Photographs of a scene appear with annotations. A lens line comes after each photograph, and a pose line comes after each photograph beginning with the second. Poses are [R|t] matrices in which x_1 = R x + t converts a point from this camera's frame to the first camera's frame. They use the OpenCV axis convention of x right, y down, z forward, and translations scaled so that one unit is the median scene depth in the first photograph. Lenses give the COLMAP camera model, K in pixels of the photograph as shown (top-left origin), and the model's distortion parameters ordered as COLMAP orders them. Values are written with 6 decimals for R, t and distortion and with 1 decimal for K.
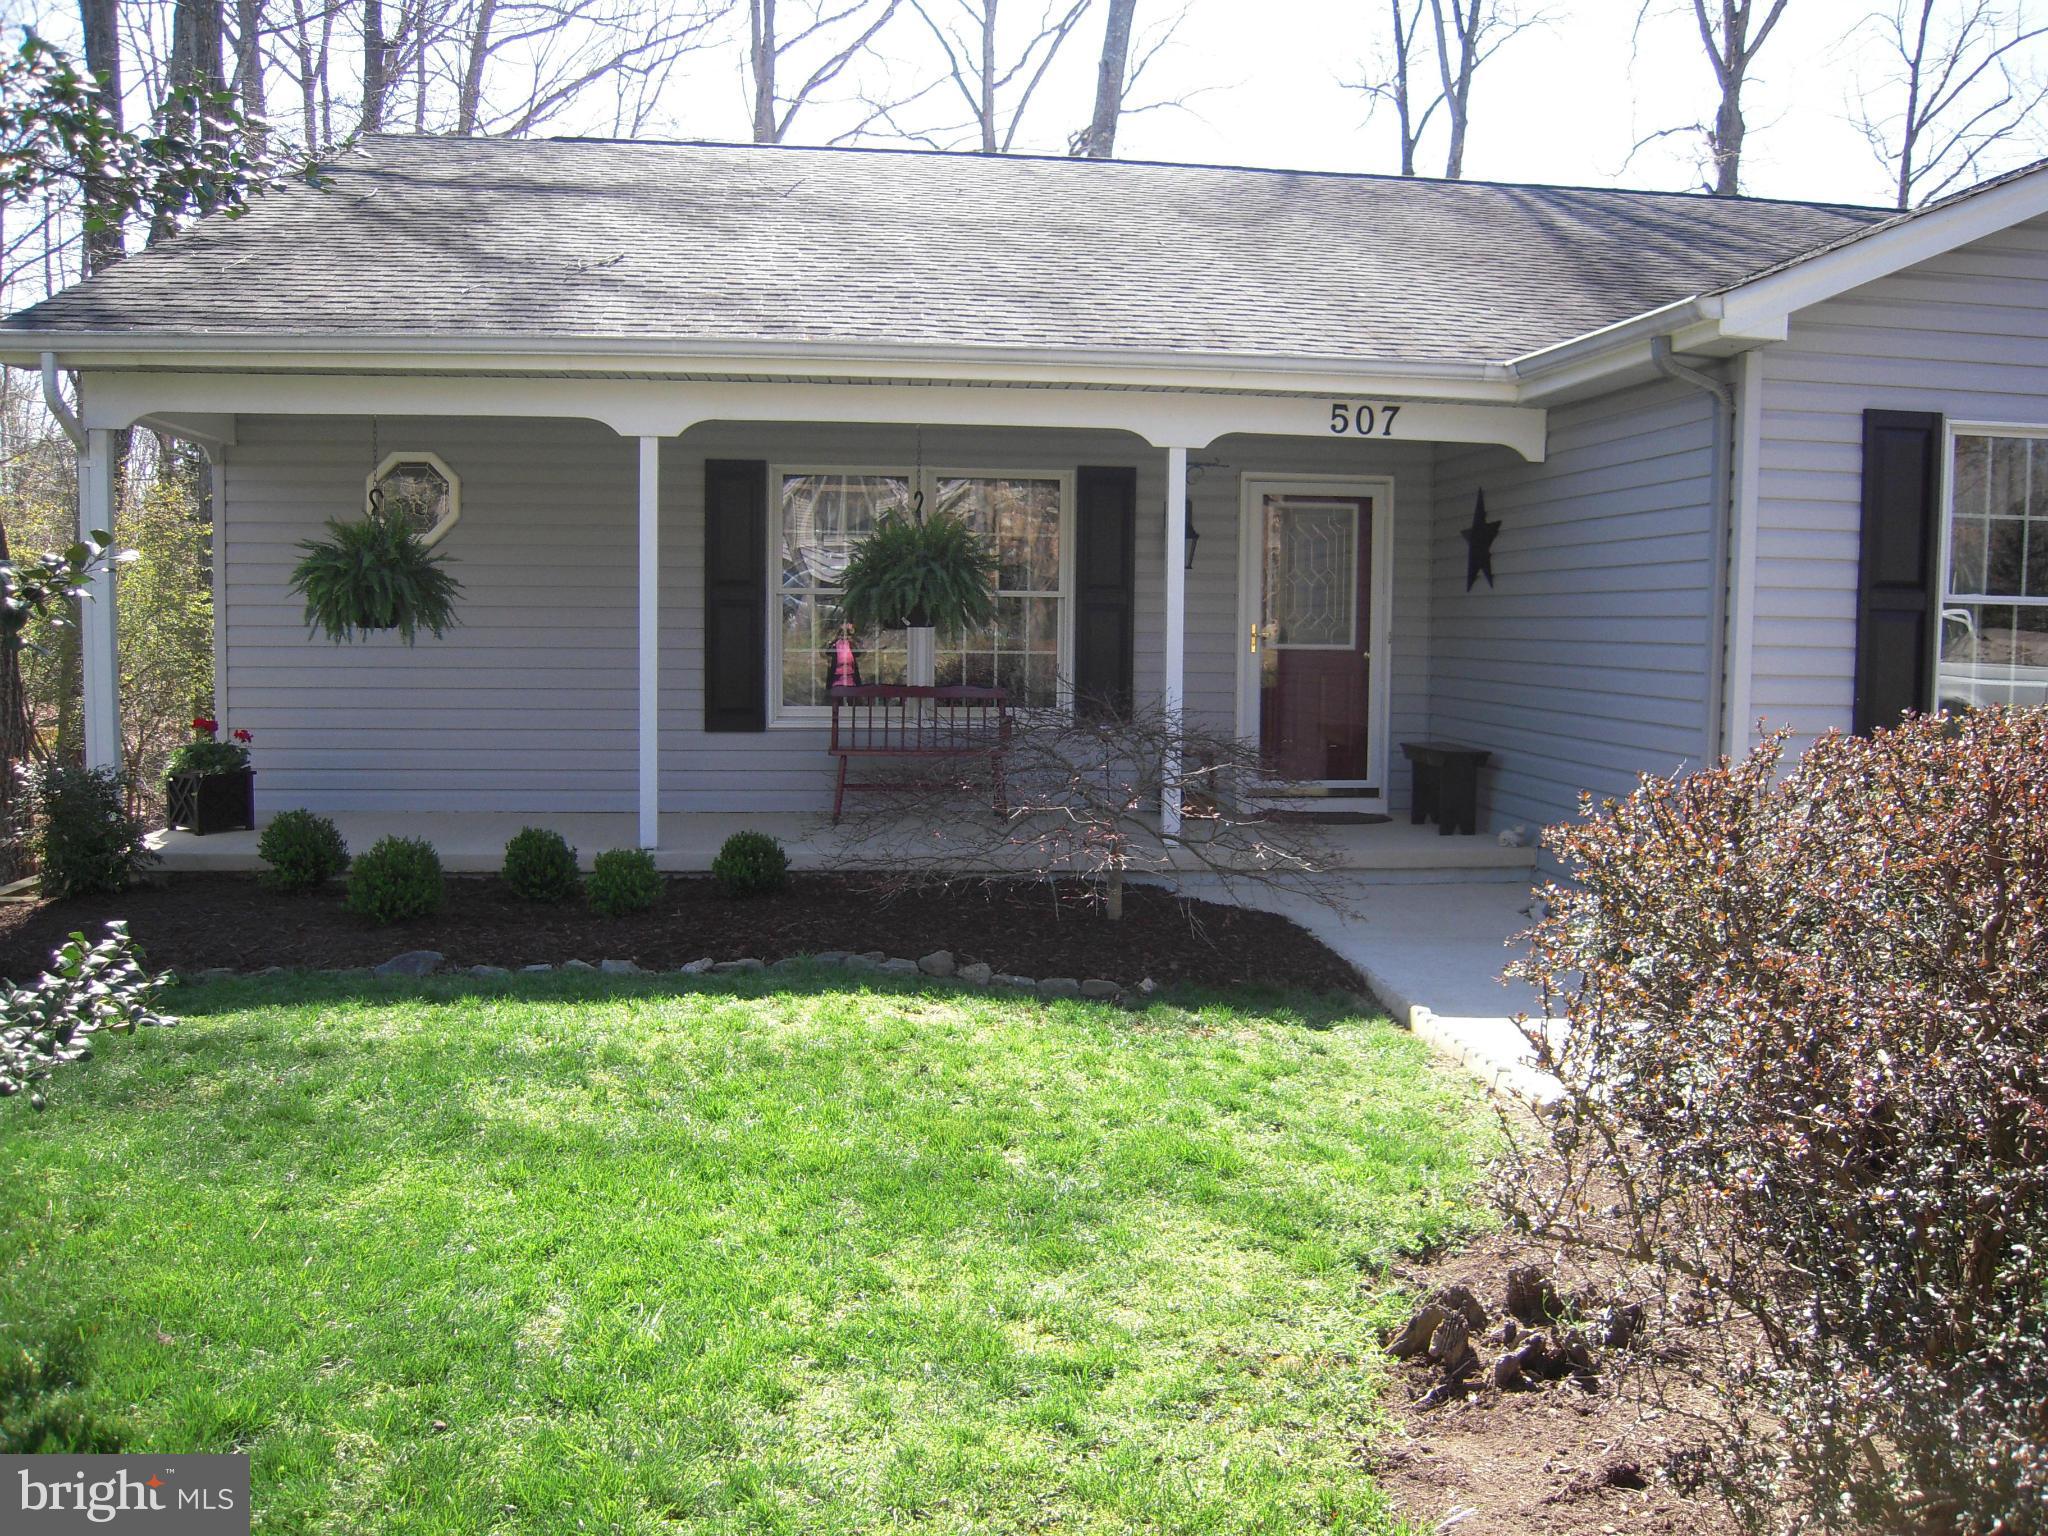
lens RADIAL K [[1701.8, 0, 1041.9], [0, 1701.8, 756.6], [0, 0, 1]] dist [-0.115903, 0.051074]
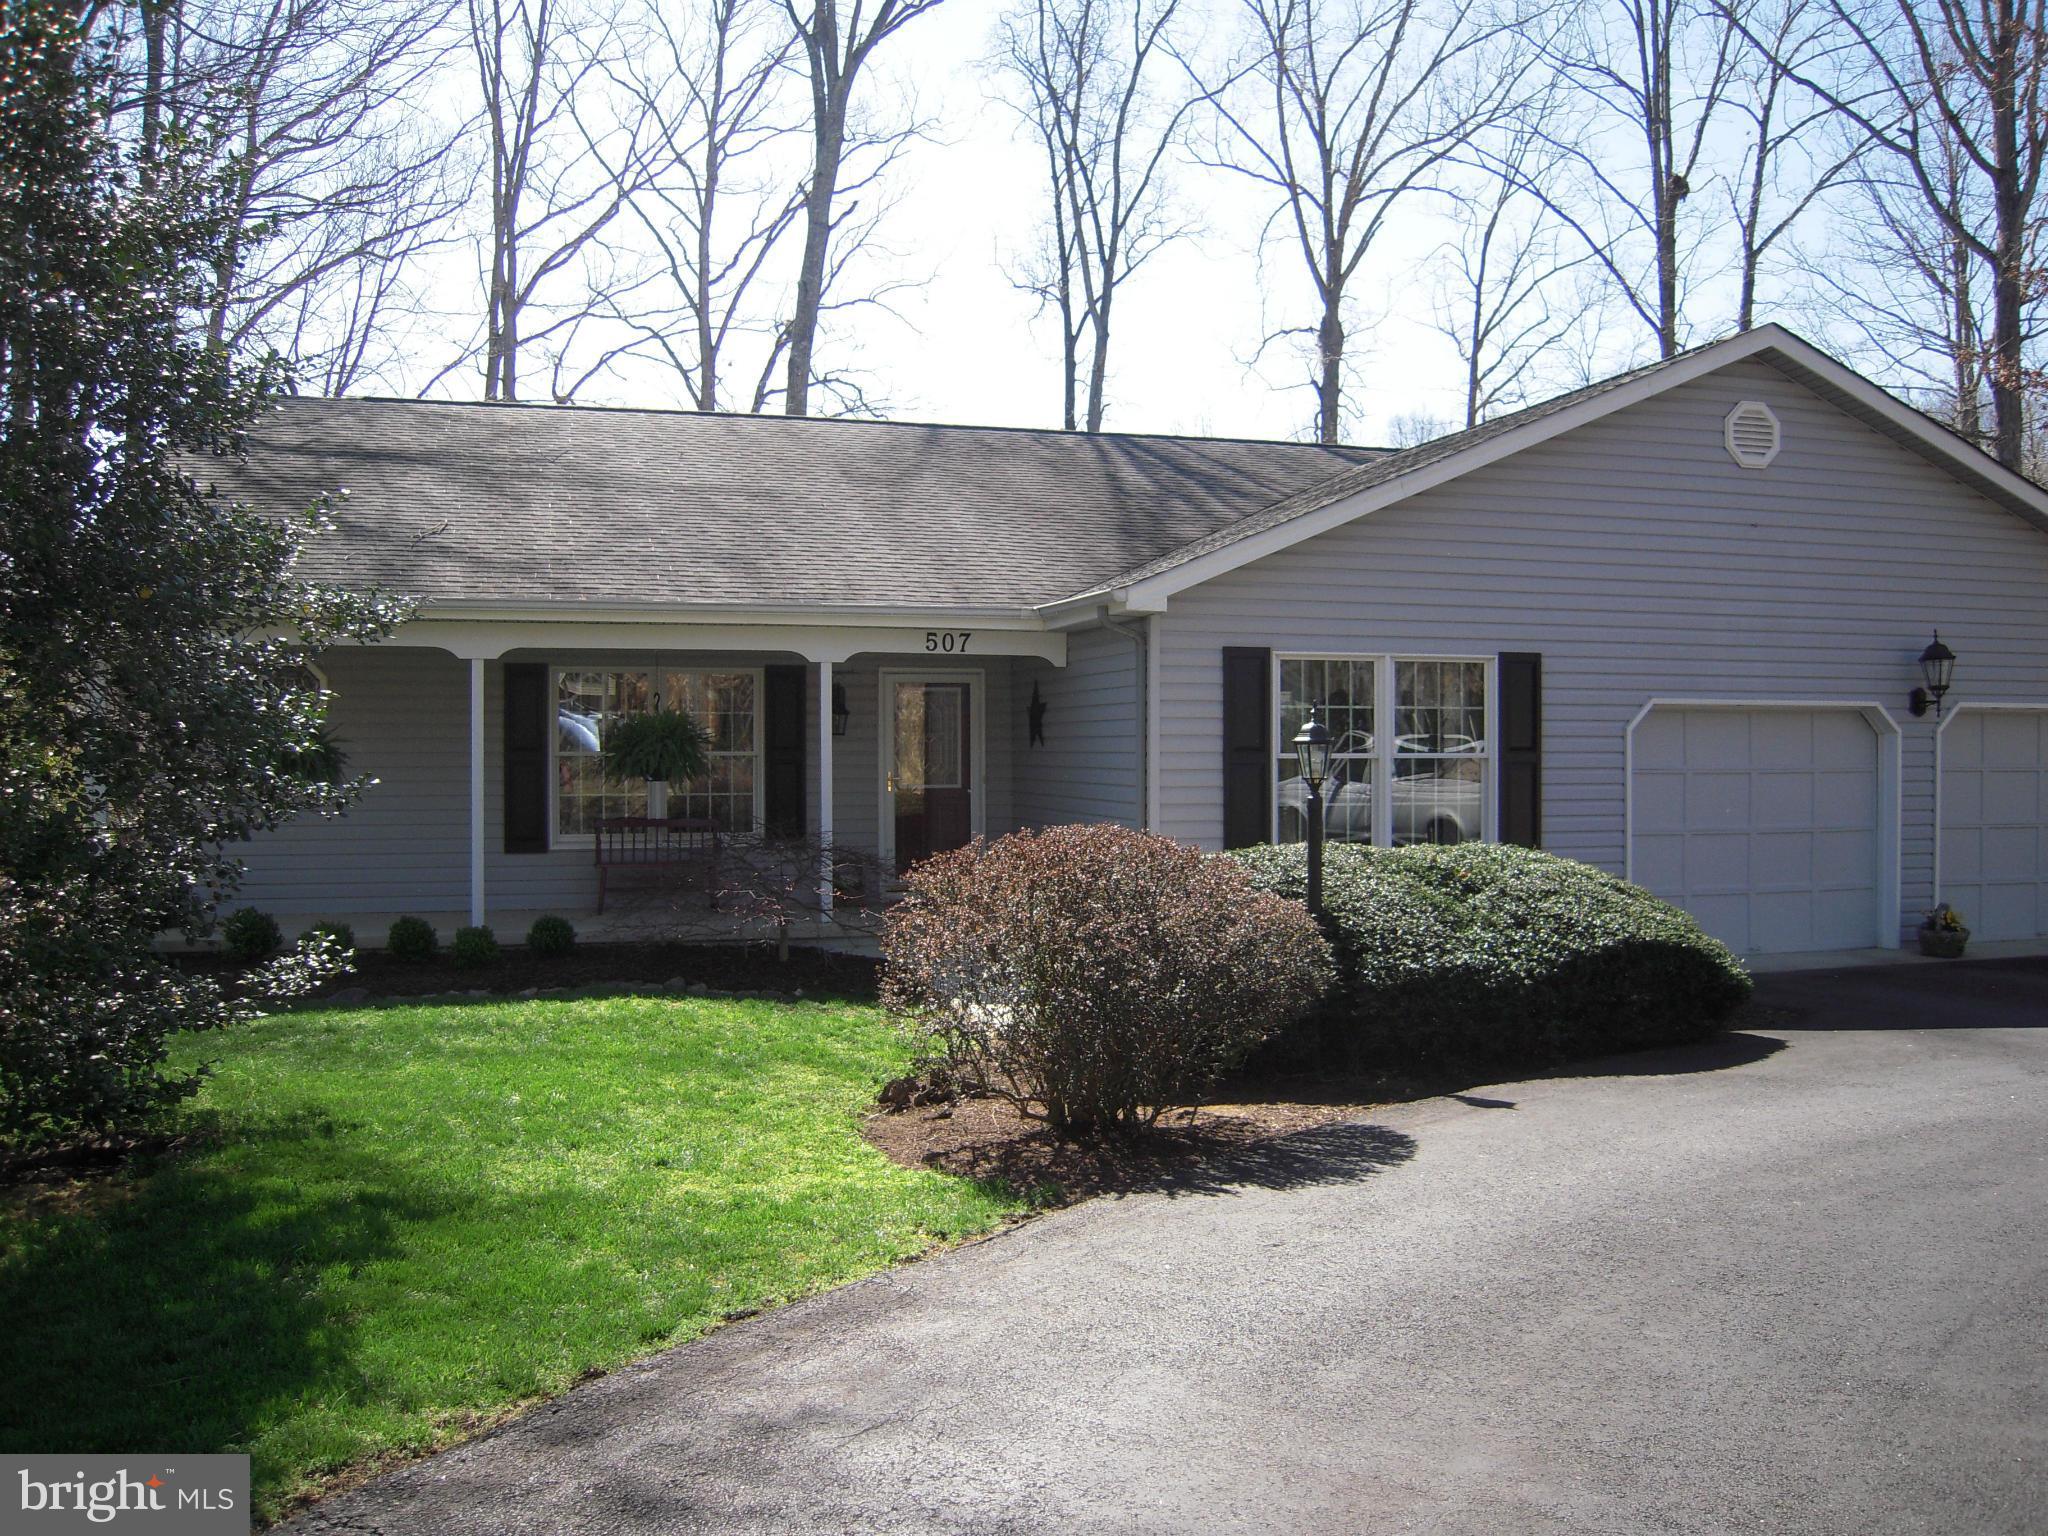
lens RADIAL K [[1701.8, 0, 1041.9], [0, 1701.8, 756.6], [0, 0, 1]] dist [-0.115903, 0.051074]
pose [[0.986753, -0.013491, 0.161666, 0.019366], [0.024948, 0.997301, -0.069047, 0.013214], [-0.160298, 0.072165, 0.984427, -0.472243]]
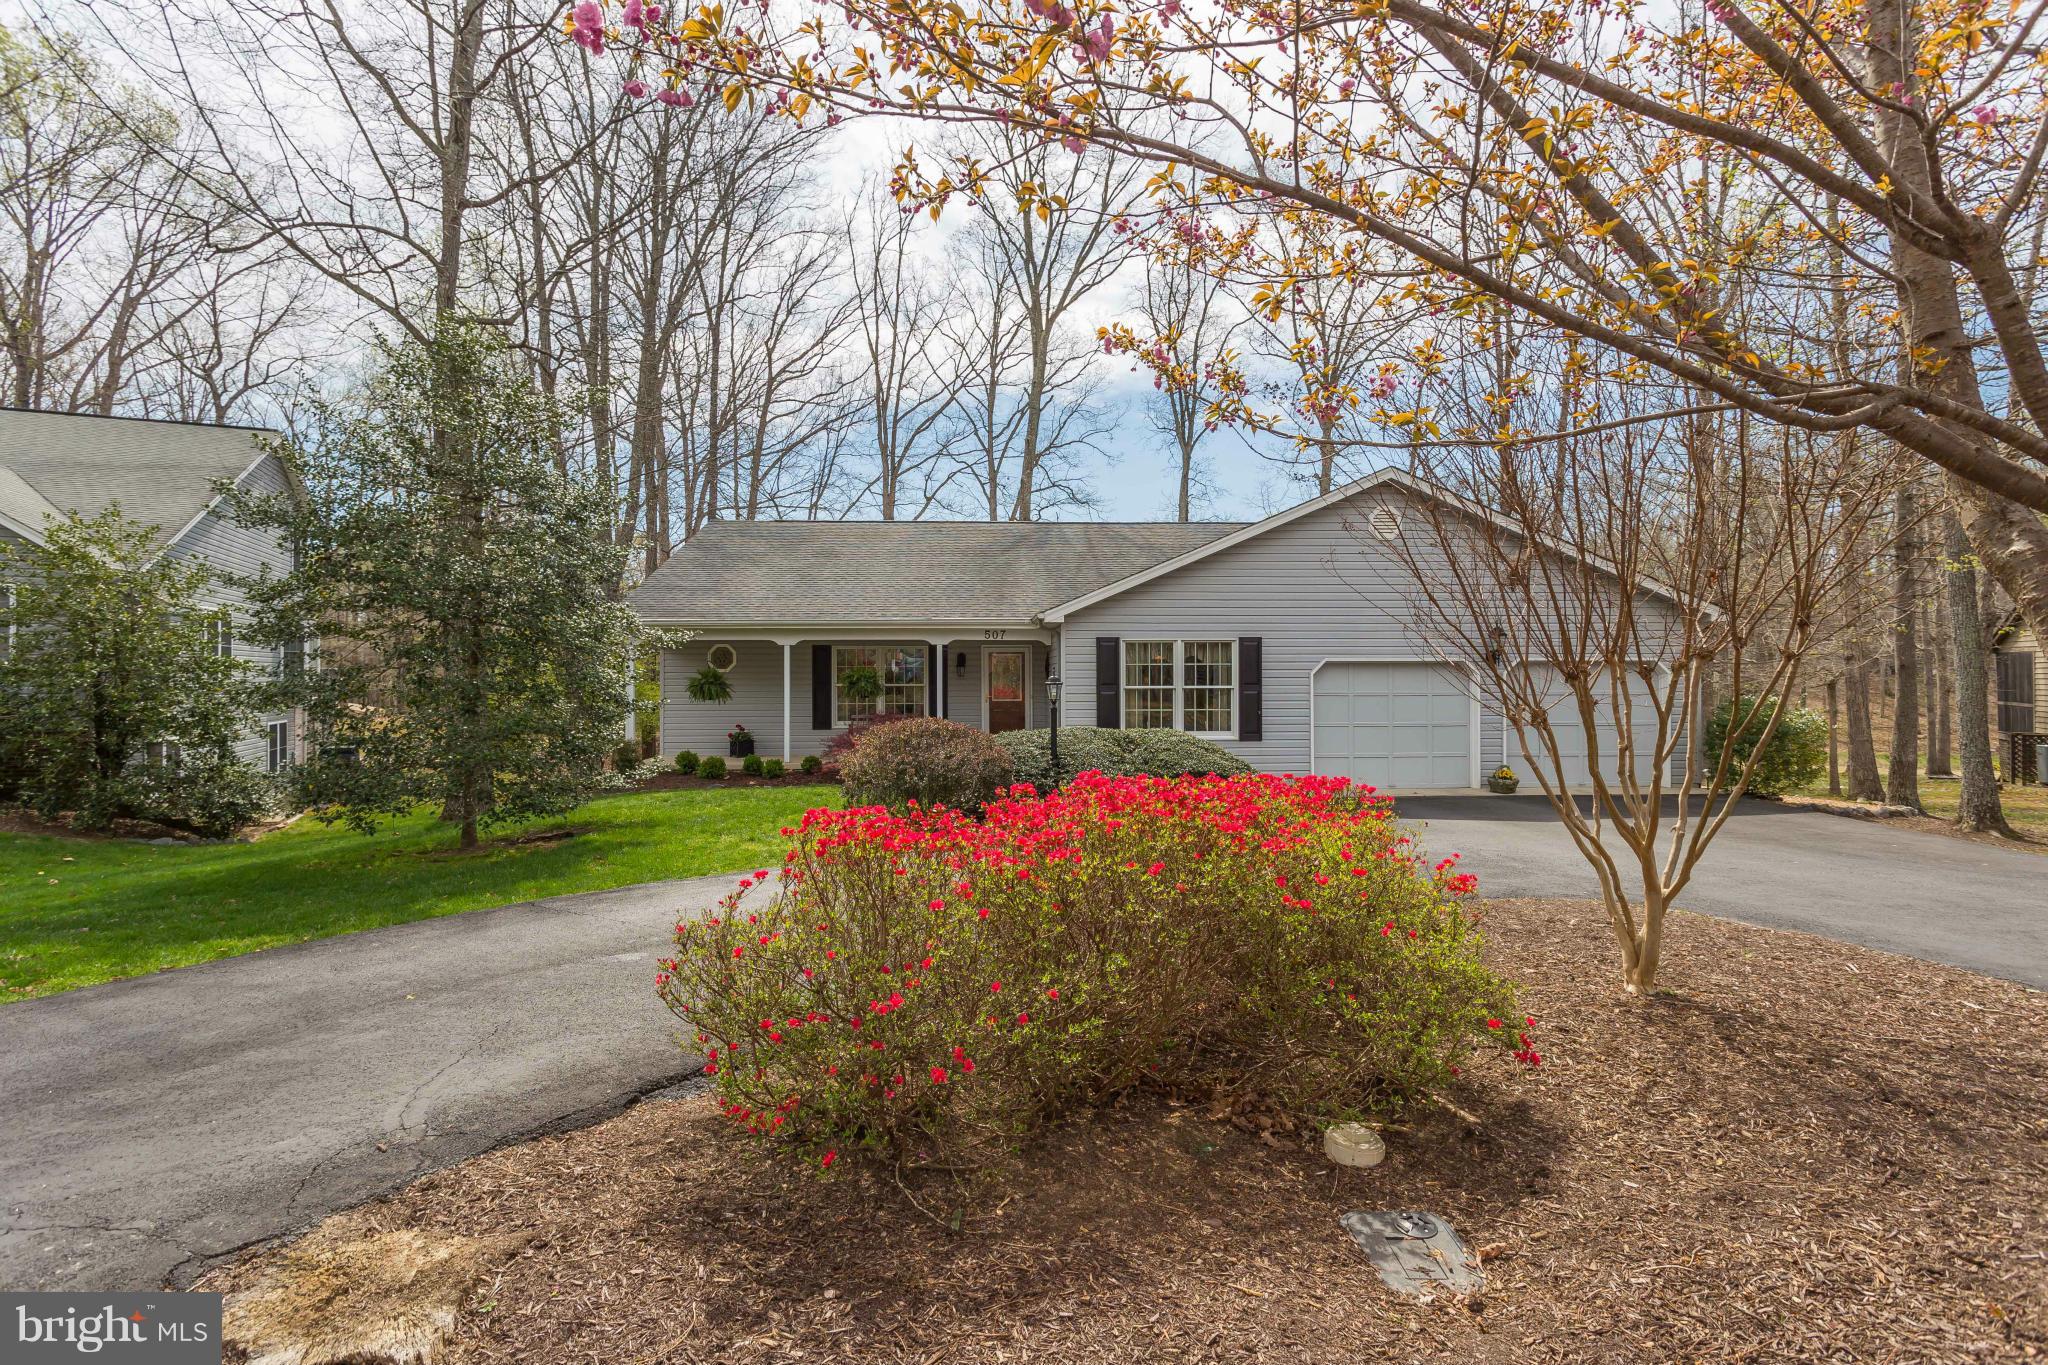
lens RADIAL K [[962.9, 0, 1019.6], [0, 962.9, 674.4], [0, 0, 1]] dist [0.002264, 0.001013]
pose [[0.996824, -0.016093, -0.077999, 0.338744], [0.010064, 0.996974, -0.077086, 0.025229], [0.079004, 0.076056, 0.993969, -0.794221]]
